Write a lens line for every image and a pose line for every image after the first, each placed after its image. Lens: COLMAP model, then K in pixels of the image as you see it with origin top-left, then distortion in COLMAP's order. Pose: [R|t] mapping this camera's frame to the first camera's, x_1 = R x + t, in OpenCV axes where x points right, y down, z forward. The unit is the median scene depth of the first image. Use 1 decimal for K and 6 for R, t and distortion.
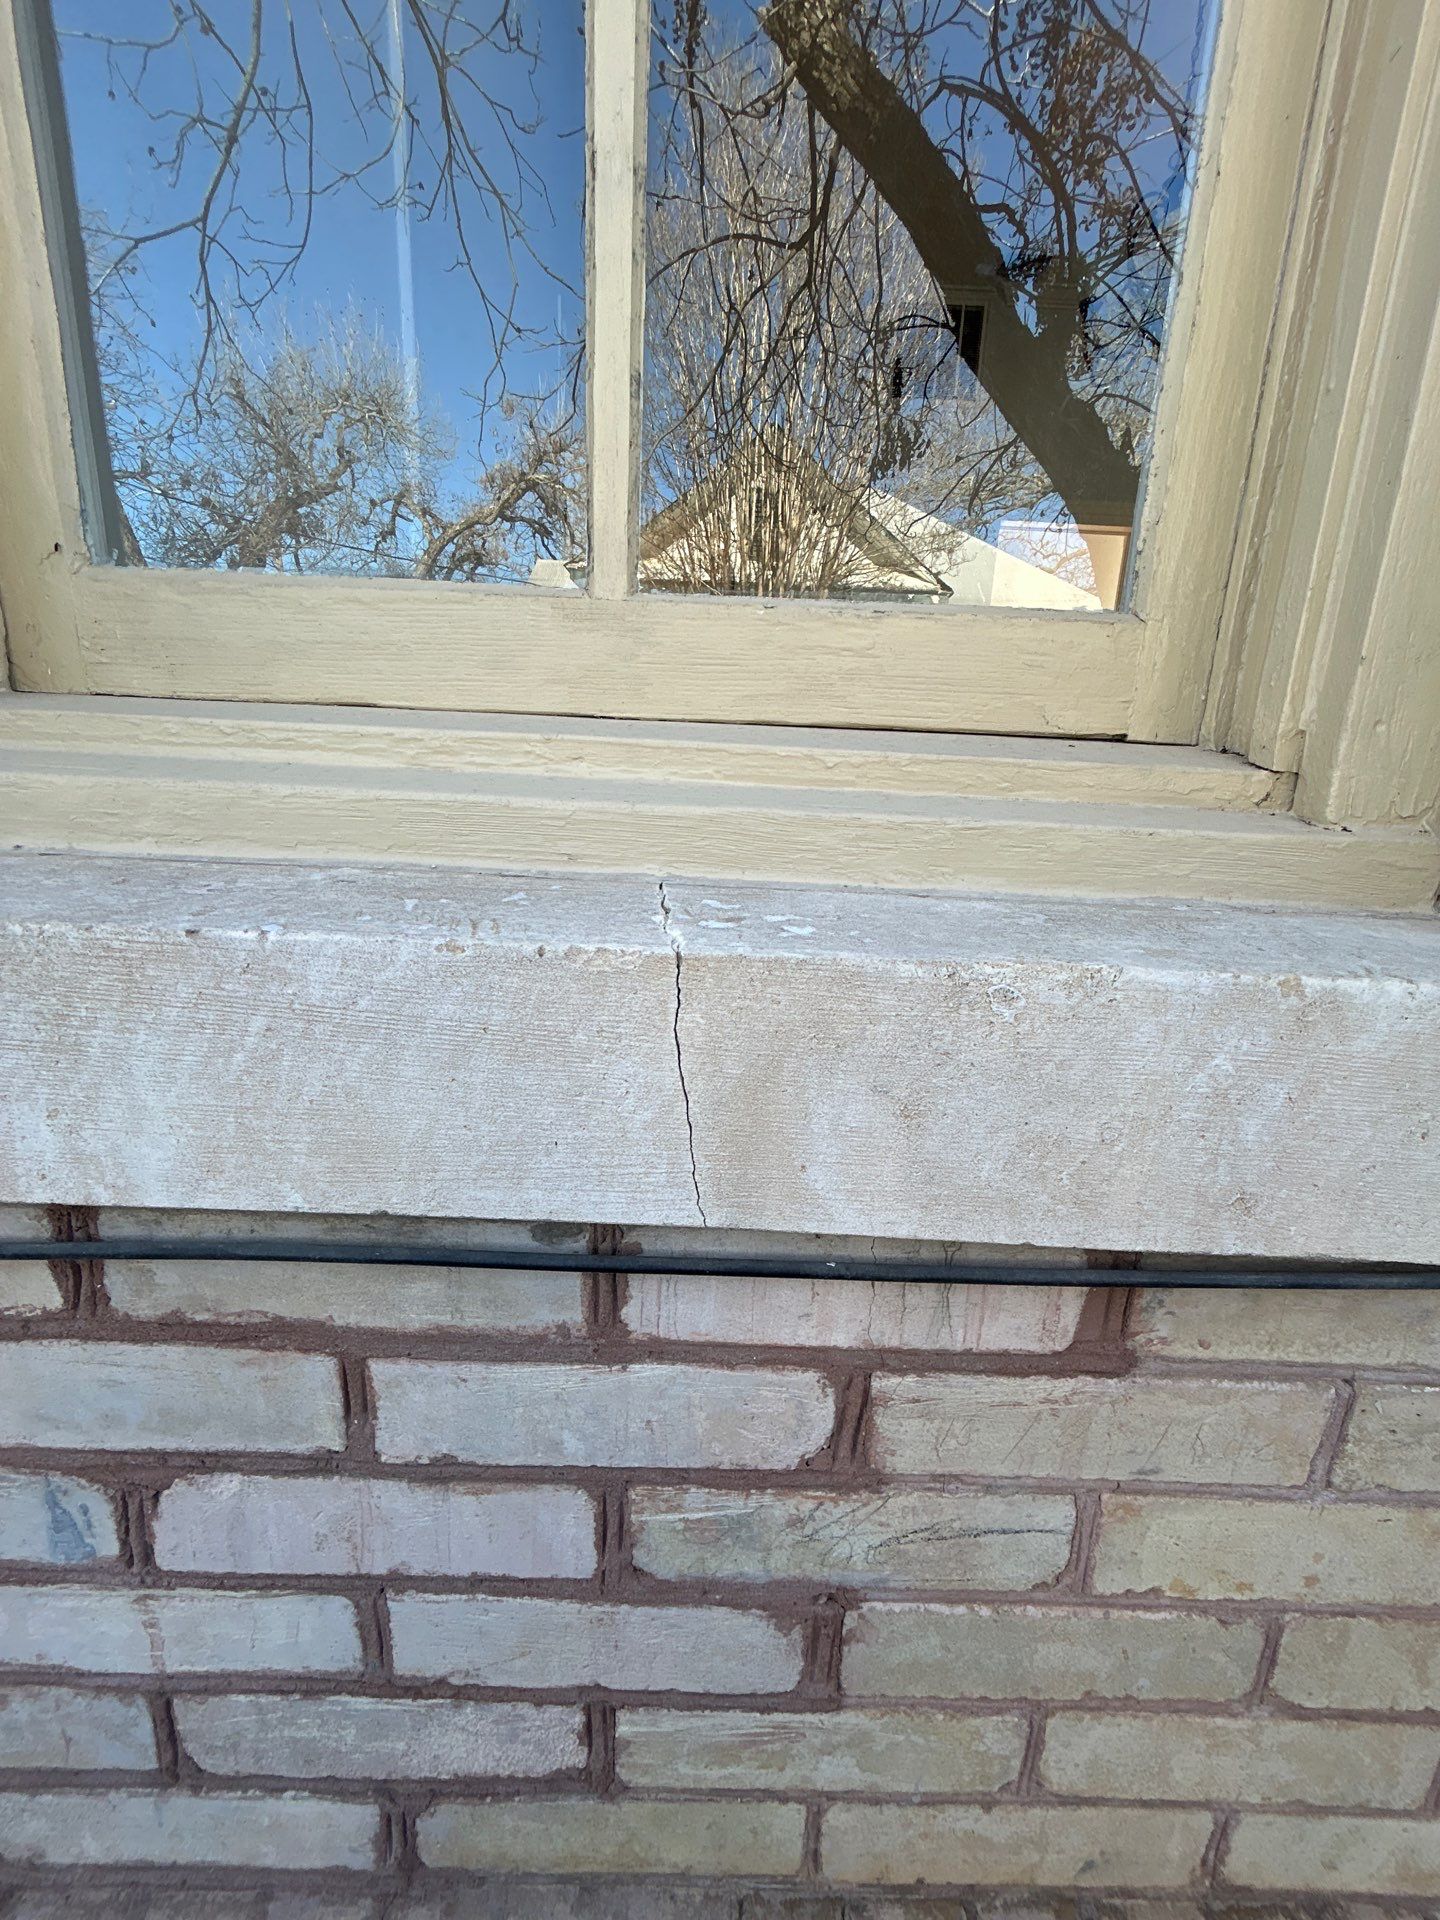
lens RADIAL K [[767.2, 0, 725.4], [0, 767.2, 961.5], [0, 0, 1]] dist [0.000762, 0.000158]
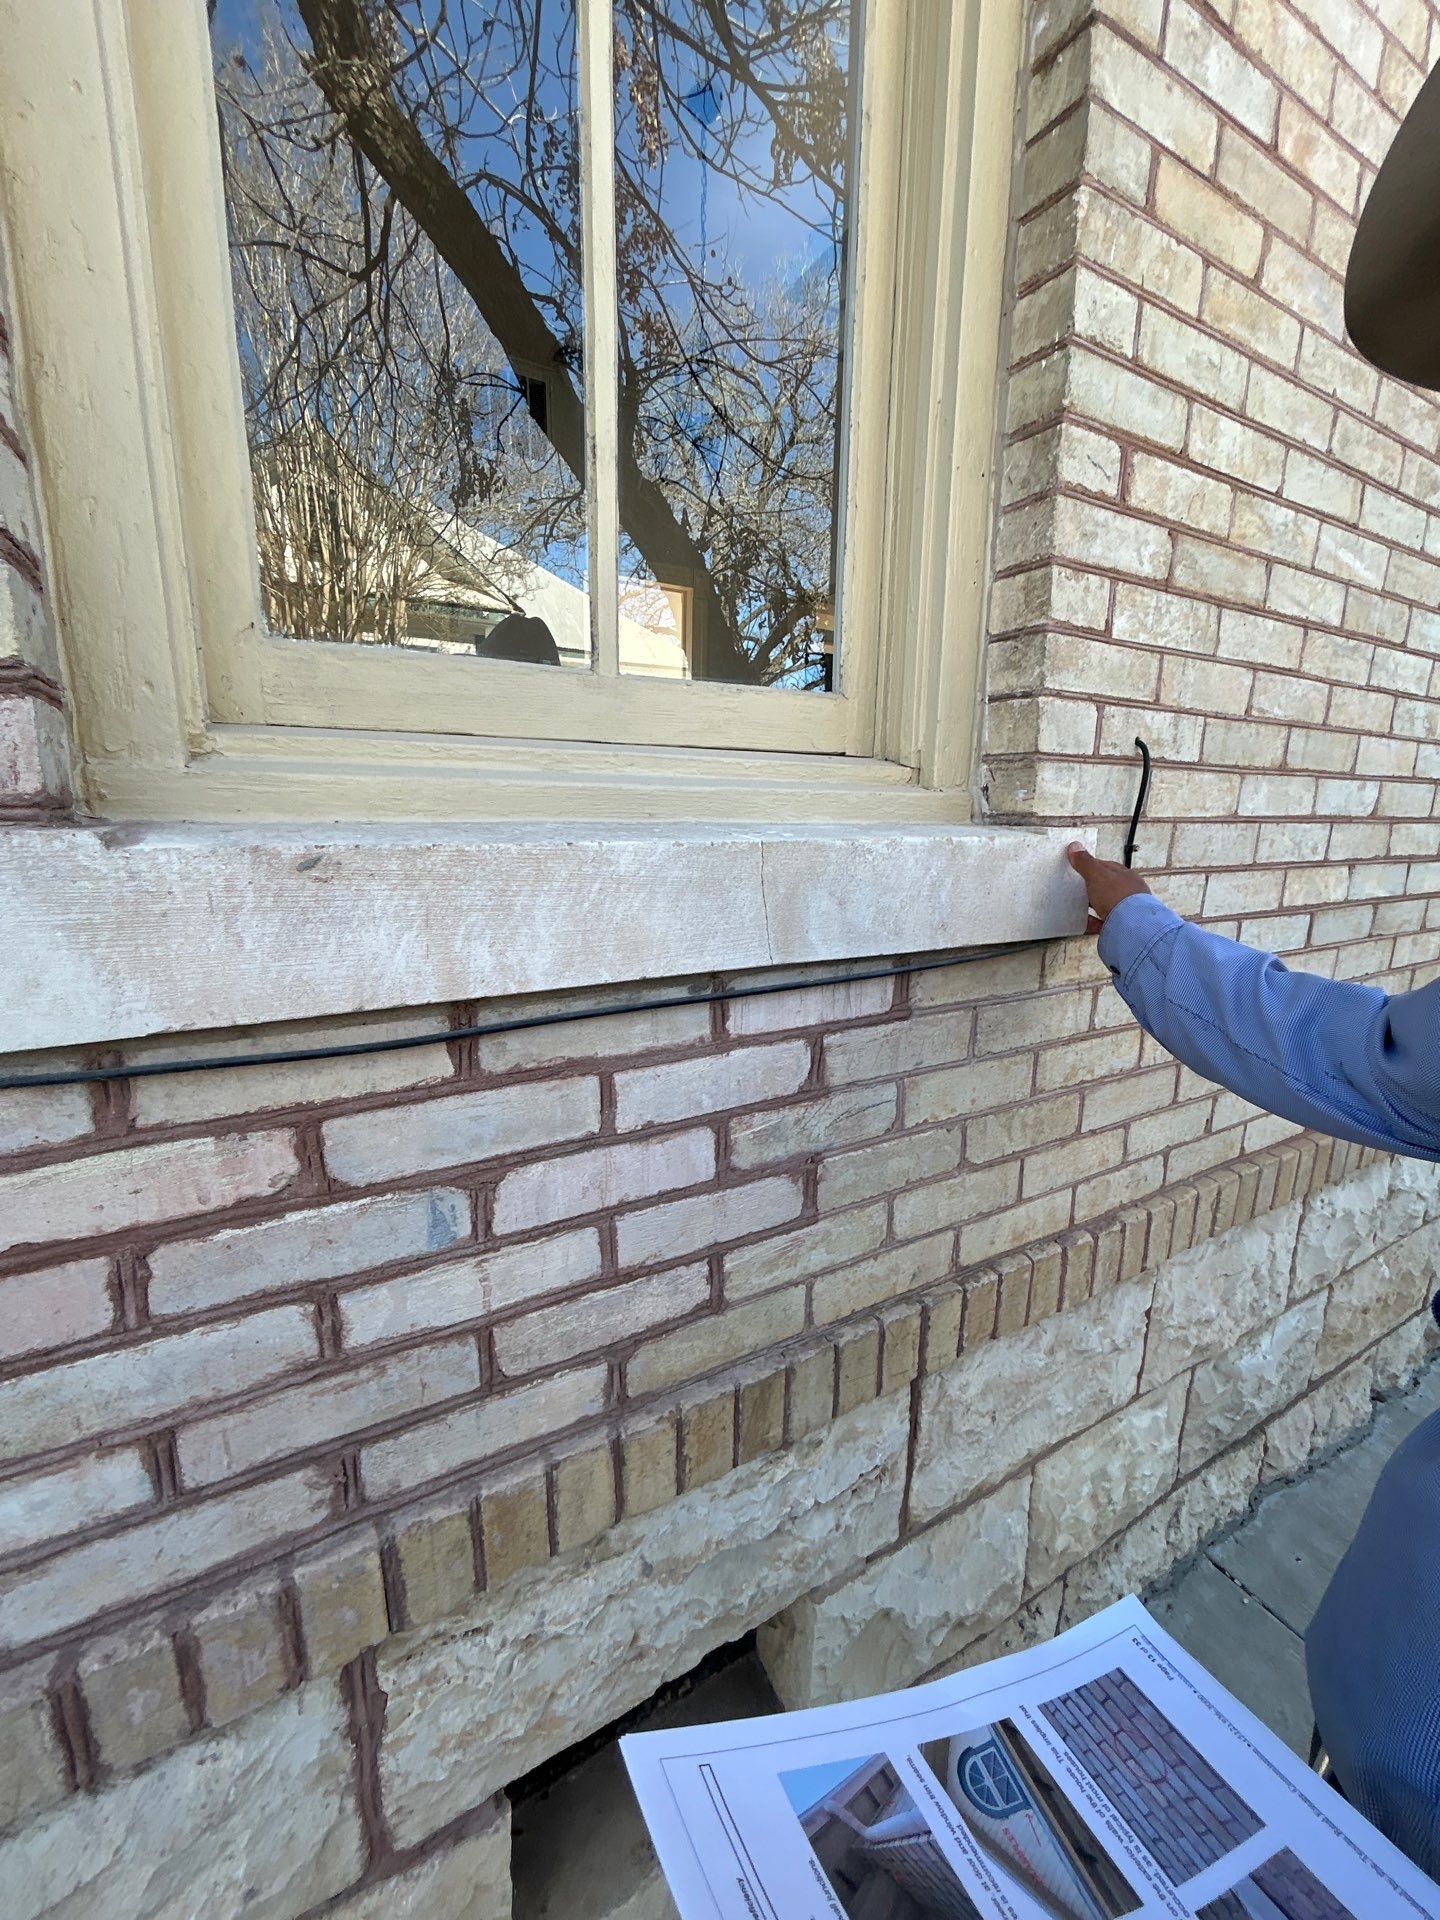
lens RADIAL K [[771.2, 0, 720.9], [0, 771.2, 960.6], [0, 0, 1]] dist [-0.000493, -0.000586]
pose [[0.867868, -0.130416, 0.479371, -1.039685], [0.143264, 0.989635, 0.009867, 0.238270], [-0.475690, 0.060113, 0.877557, -0.780484]]
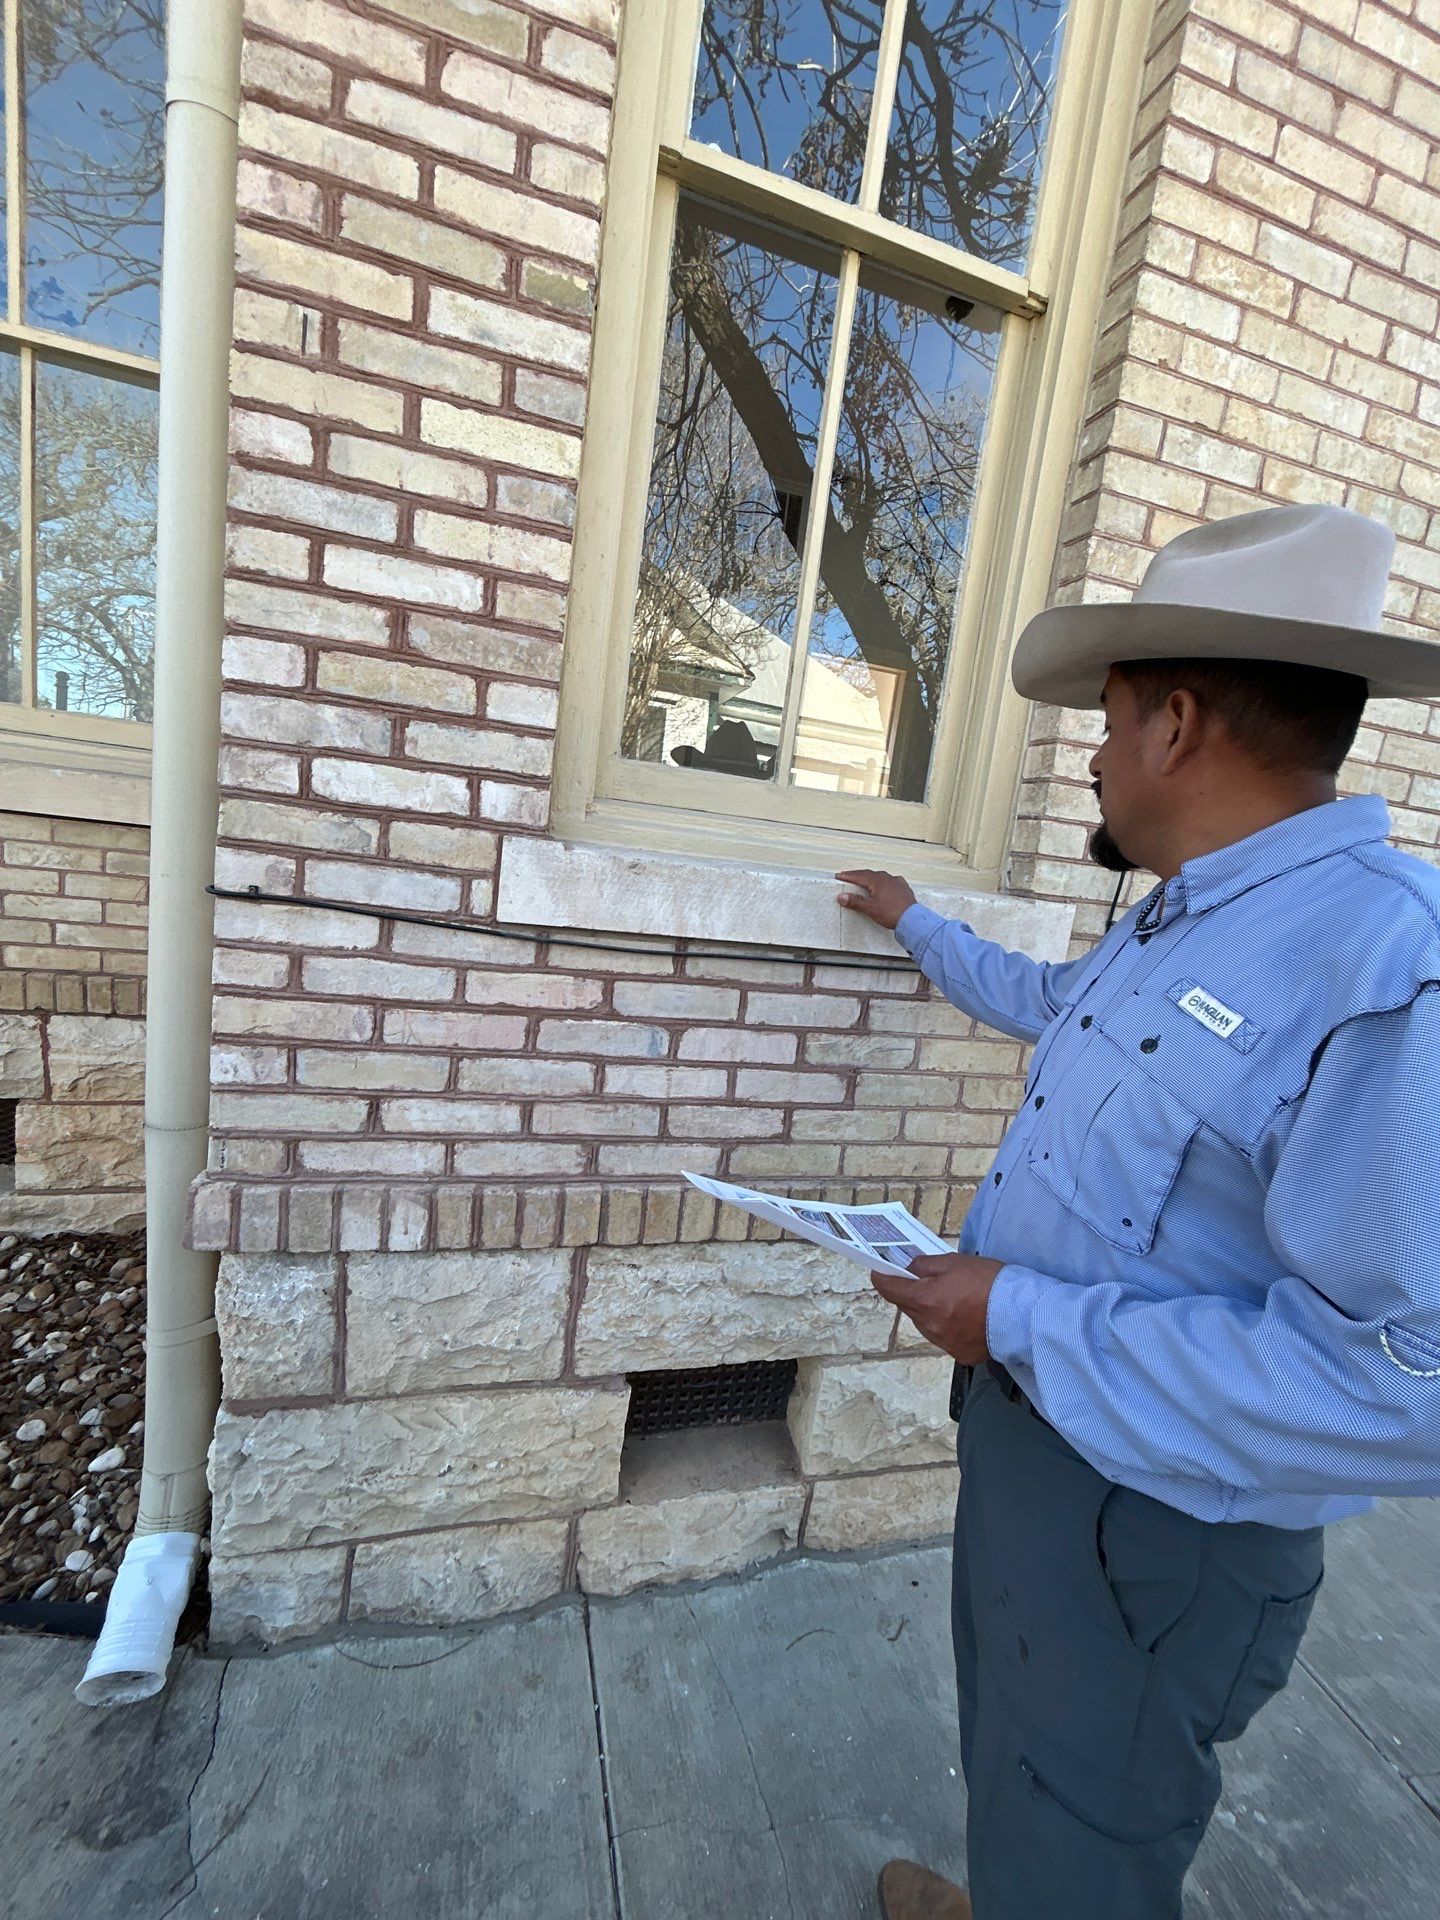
lens RADIAL K [[771.2, 0, 720.9], [0, 771.2, 960.6], [0, 0, 1]] dist [-0.000493, -0.000586]
pose [[0.962369, 0.035247, 0.269450, -1.493837], [-0.018098, 0.997664, -0.065865, 0.573034], [-0.271142, 0.058510, 0.960759, -2.398265]]
